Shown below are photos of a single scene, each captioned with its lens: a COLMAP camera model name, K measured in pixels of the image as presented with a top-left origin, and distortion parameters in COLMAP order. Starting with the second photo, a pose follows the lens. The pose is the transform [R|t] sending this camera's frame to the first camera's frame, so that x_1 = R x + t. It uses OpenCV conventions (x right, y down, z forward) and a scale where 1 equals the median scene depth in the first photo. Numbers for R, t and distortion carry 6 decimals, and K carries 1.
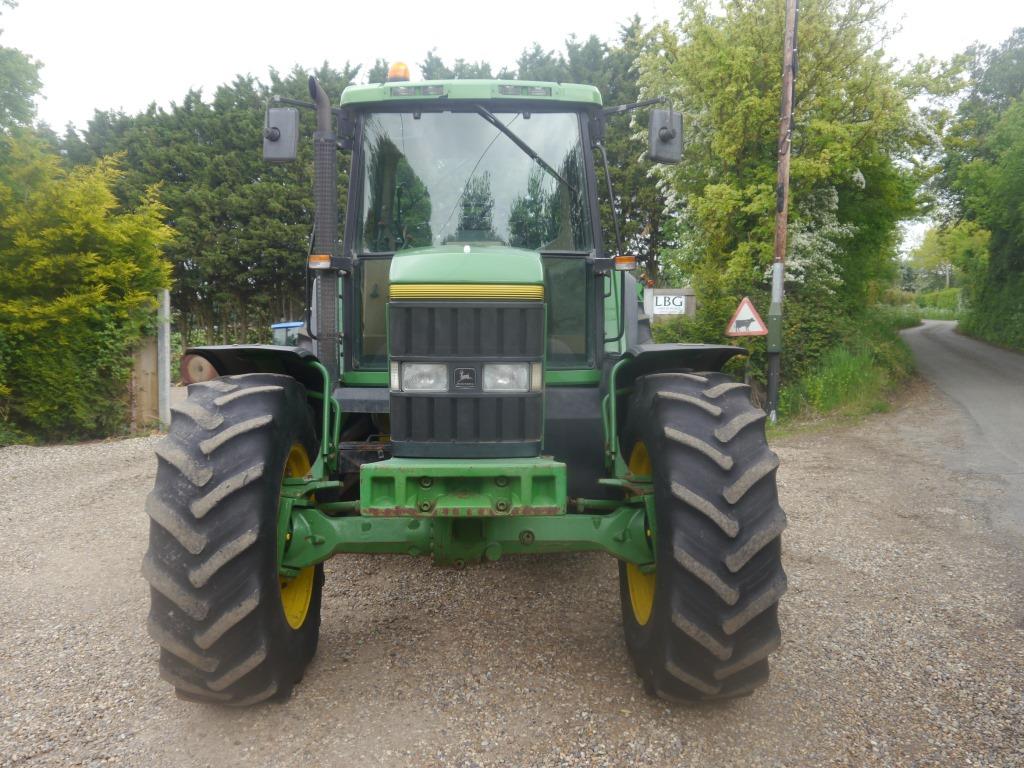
lens RADIAL K [[915.2, 0, 512.0], [0, 915.2, 384.0], [0, 0, 1]] dist [-0.000439, 0.000173]
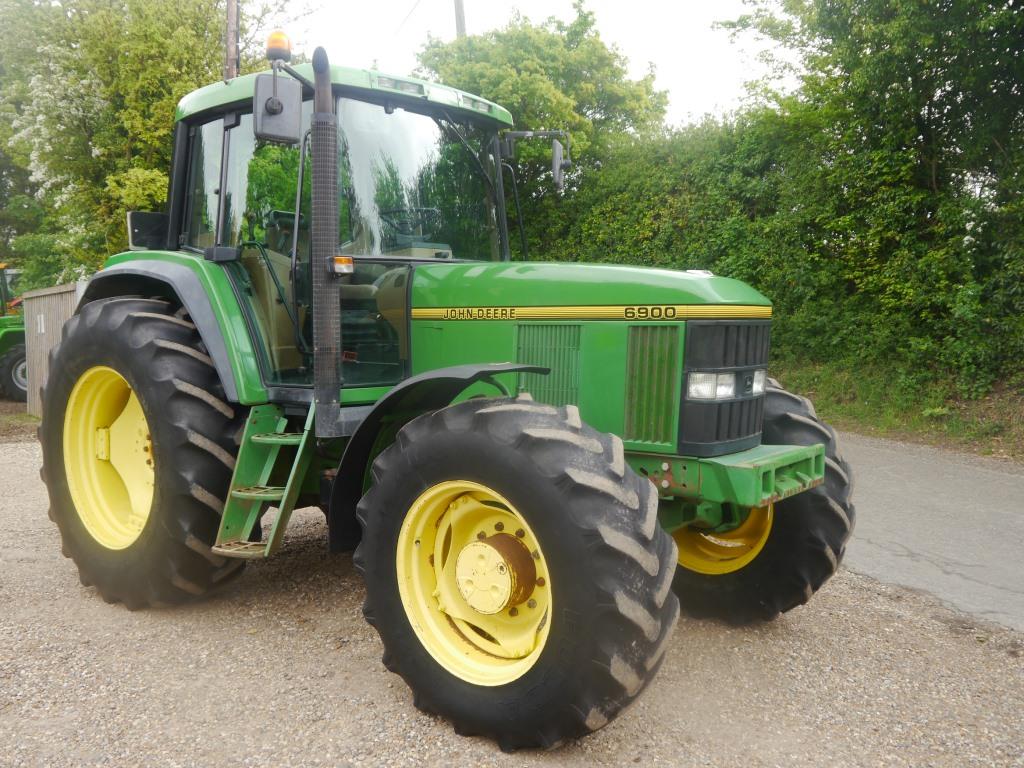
lens RADIAL K [[958.7, 0, 512.0], [0, 958.7, 384.0], [0, 0, 1]] dist [-0.005473, -0.004504]
pose [[0.640549, -0.055832, 0.765885, -1.170547], [0.050565, 0.998256, 0.030481, -0.058252], [-0.766251, 0.019203, 0.642254, 0.426565]]
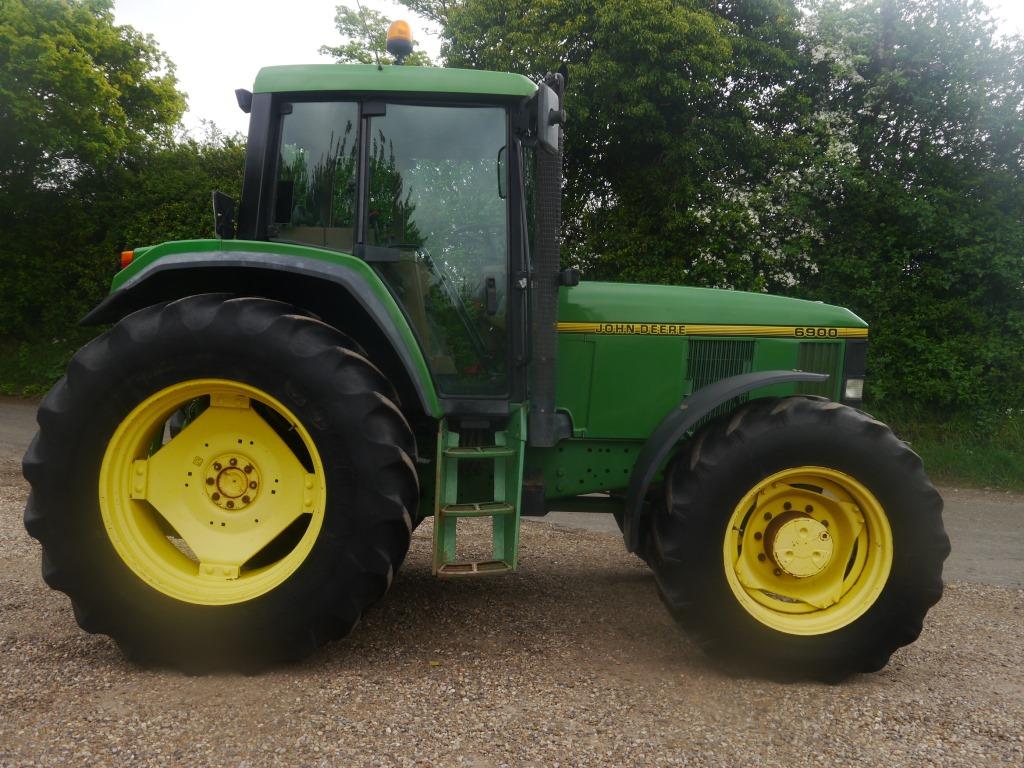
lens RADIAL K [[1010.8, 0, 512.0], [0, 1010.8, 384.0], [0, 0, 1]] dist [-0.003759, -0.008202]
pose [[-0.030113, -0.034009, 0.998968, -1.769016], [0.042318, 0.998482, 0.035268, -0.099143], [-0.998650, 0.043336, -0.028628, 1.650748]]
